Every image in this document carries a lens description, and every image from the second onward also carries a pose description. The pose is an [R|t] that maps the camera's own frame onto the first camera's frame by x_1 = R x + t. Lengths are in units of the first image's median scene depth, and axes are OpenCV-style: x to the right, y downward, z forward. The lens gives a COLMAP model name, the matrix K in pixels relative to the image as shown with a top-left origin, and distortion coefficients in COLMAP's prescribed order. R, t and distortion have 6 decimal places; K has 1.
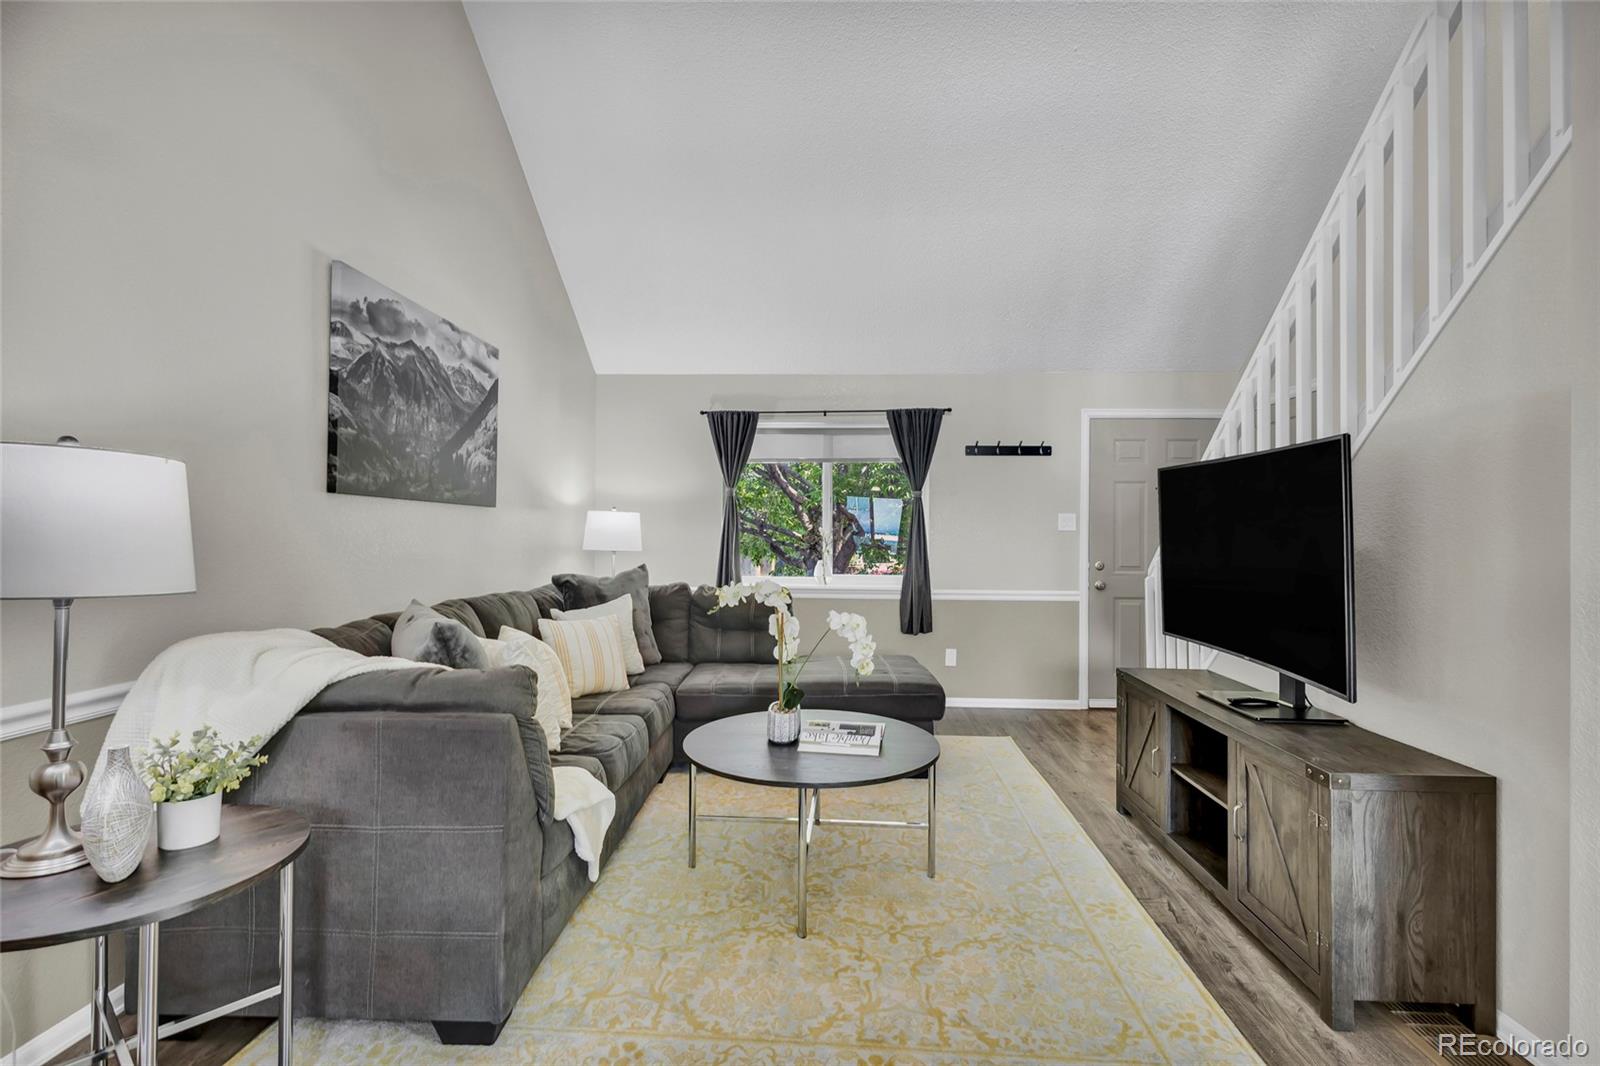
lens RADIAL K [[752.2, 0, 806.3], [0, 752.2, 531.4], [0, 0, 1]] dist [0.011889, -0.006931]
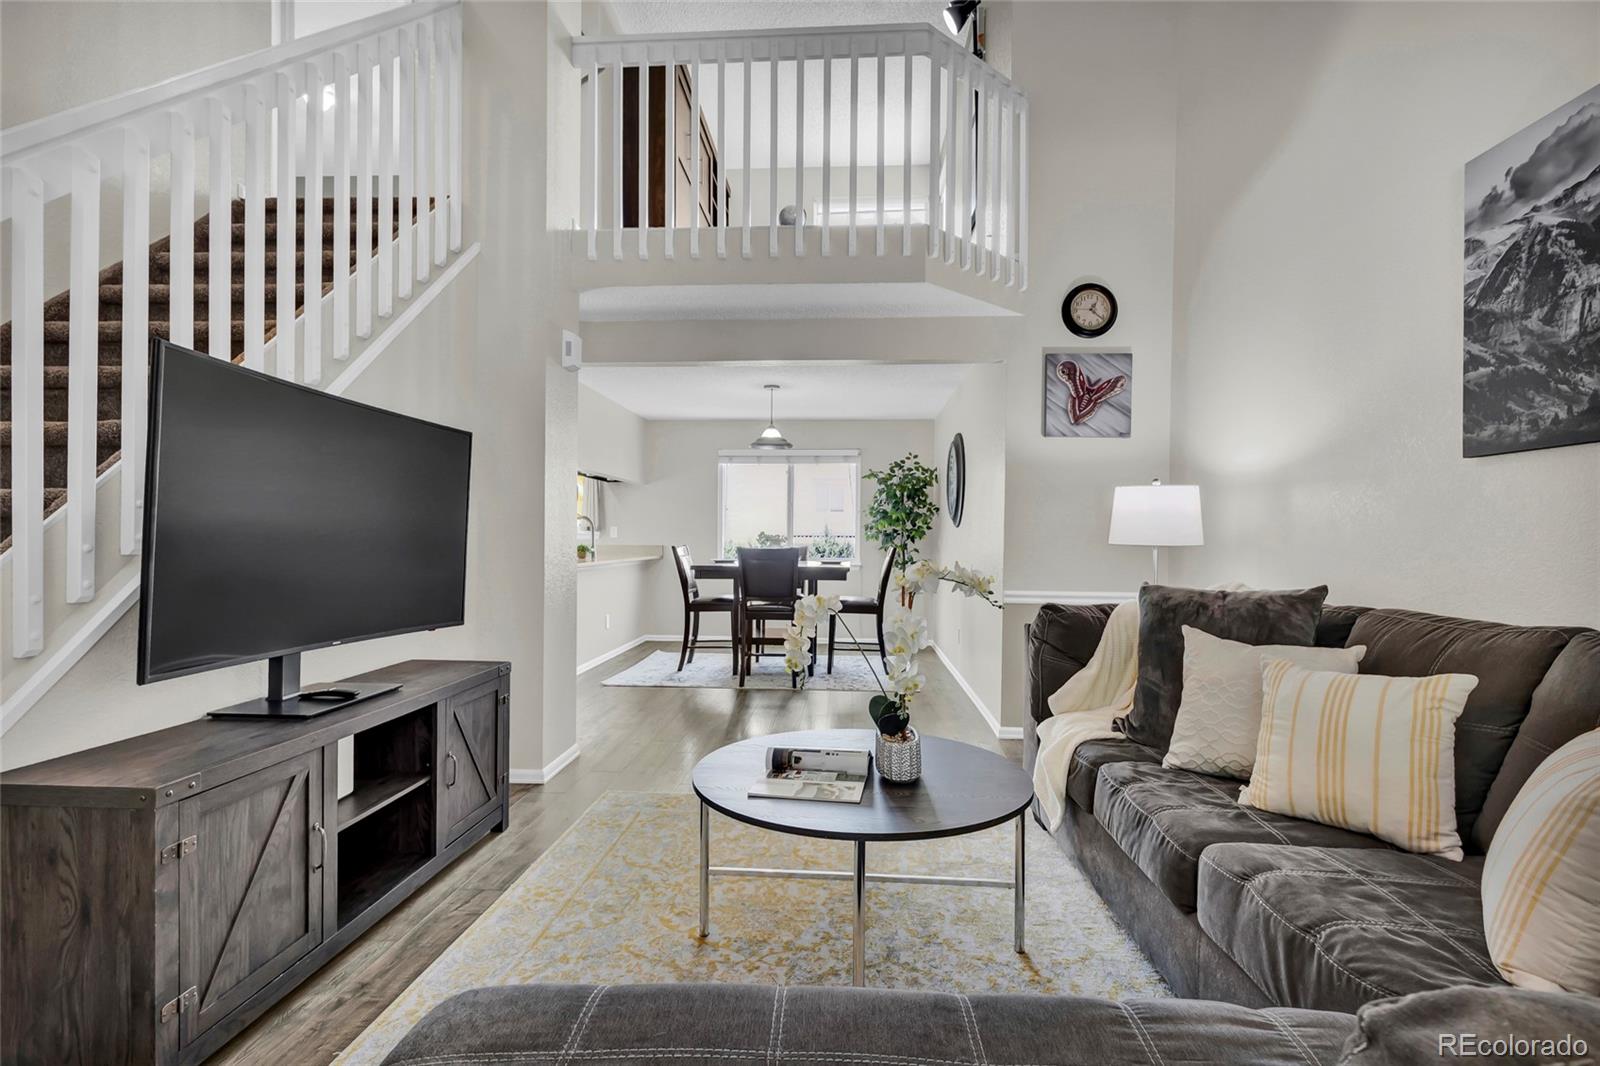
lens RADIAL K [[752.2, 0, 806.3], [0, 752.2, 531.4], [0, 0, 1]] dist [0.011889, -0.006931]
pose [[-0.999880, -0.015446, 0.001109, 0.061663], [-0.015462, 0.999748, -0.016277, 0.047087], [-0.000857, -0.016292, -0.999867, 1.692890]]
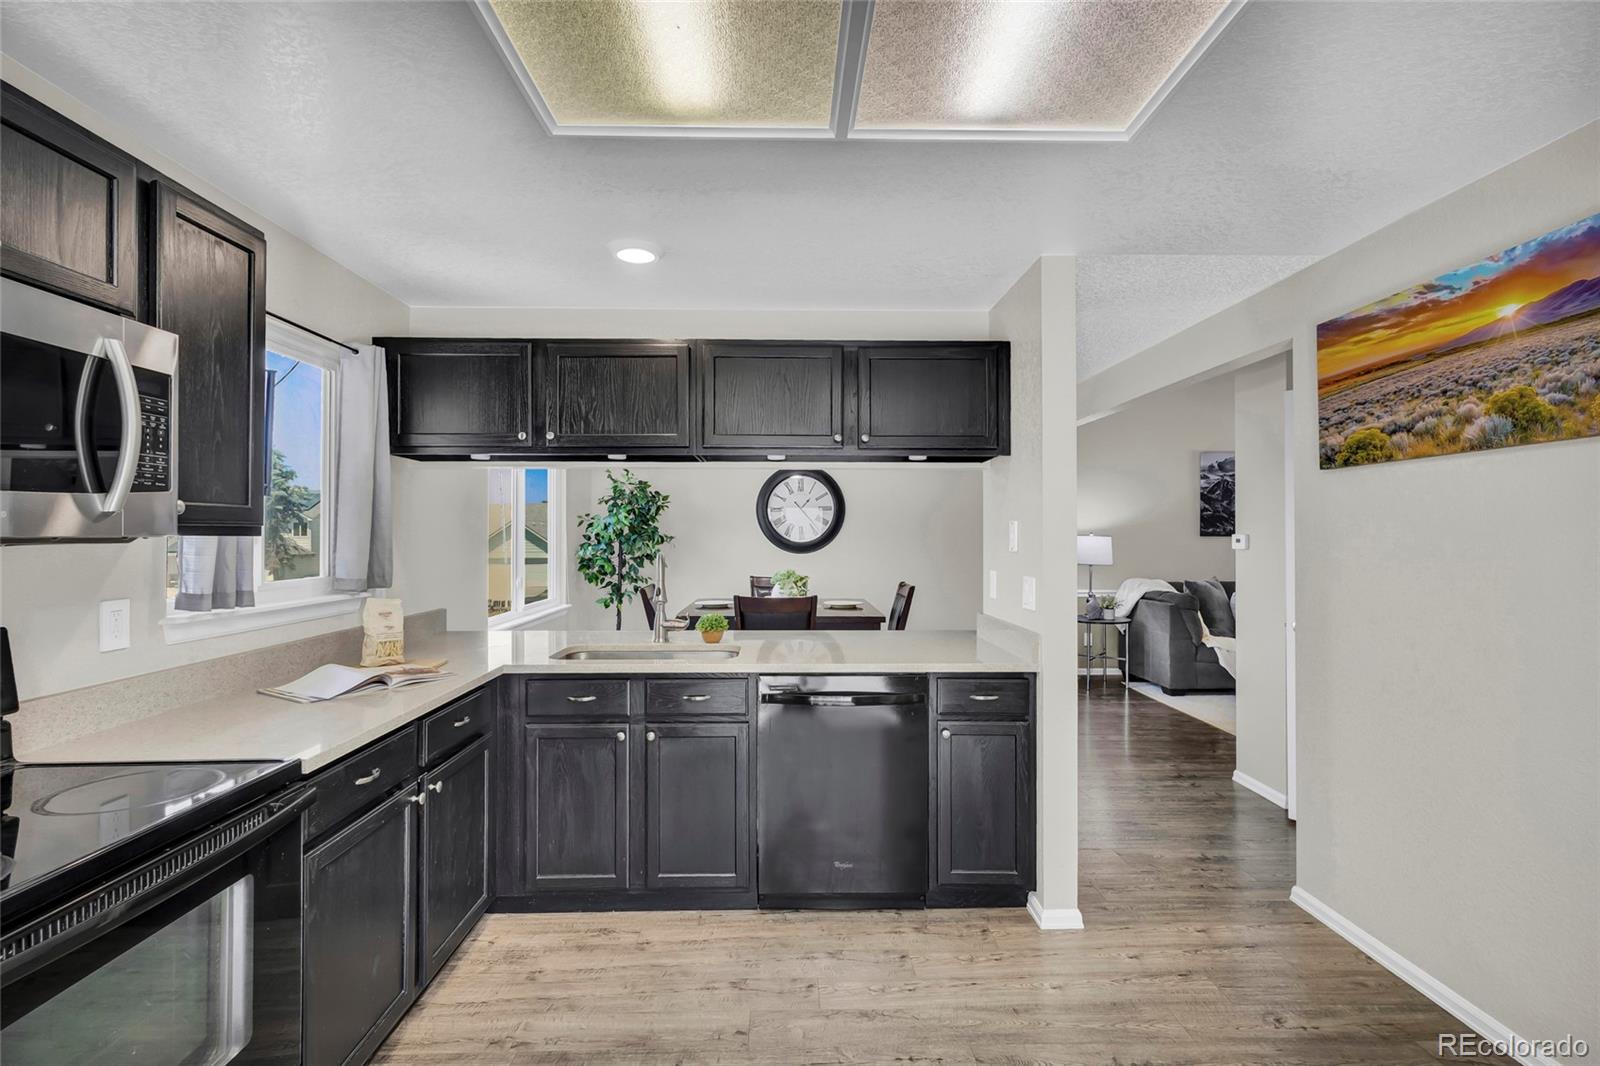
lens RADIAL K [[752.2, 0, 806.3], [0, 752.2, 531.4], [0, 0, 1]] dist [0.011889, -0.006931]
pose [[0.088045, -0.013313, -0.996028, 1.902624], [0.009311, 0.999878, -0.012541, -0.045028], [0.996073, -0.008170, 0.088158, -0.657941]]
